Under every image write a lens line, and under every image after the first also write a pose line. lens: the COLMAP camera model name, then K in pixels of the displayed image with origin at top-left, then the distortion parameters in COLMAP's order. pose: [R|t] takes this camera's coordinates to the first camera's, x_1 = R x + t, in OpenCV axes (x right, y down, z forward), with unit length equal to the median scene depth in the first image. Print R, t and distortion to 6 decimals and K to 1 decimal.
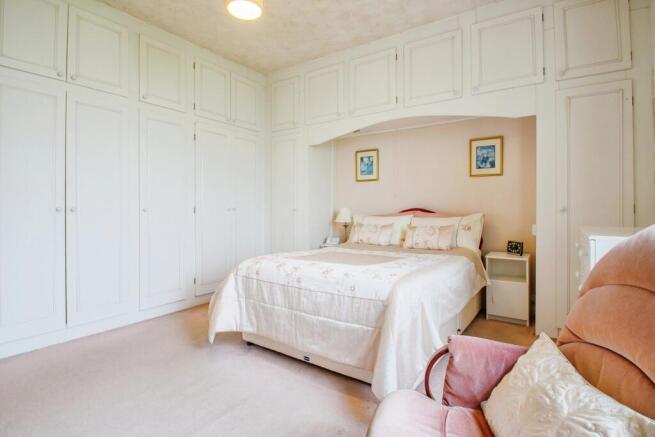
lens RADIAL K [[329.2, 0, 328.1], [0, 329.2, 215.5], [0, 0, 1]] dist [0.002093, -0.000757]
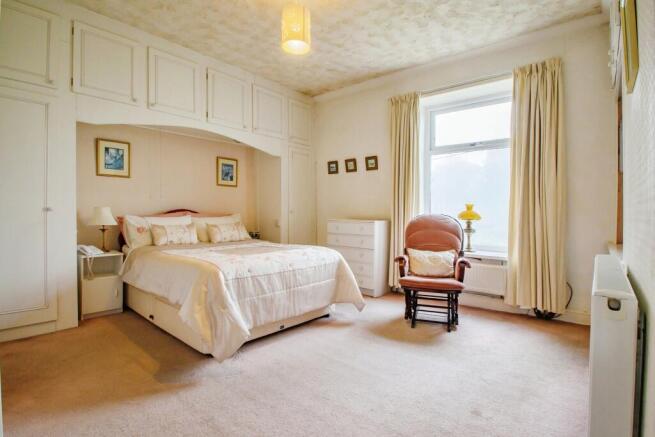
lens RADIAL K [[329.2, 0, 328.2], [0, 329.2, 215.1], [0, 0, 1]] dist [0.002093, -0.000757]
pose [[0.114536, -0.009981, 0.993369, -0.843512], [0.010847, 0.999902, 0.008796, -0.006606], [-0.993360, 0.009767, 0.114633, 0.432728]]
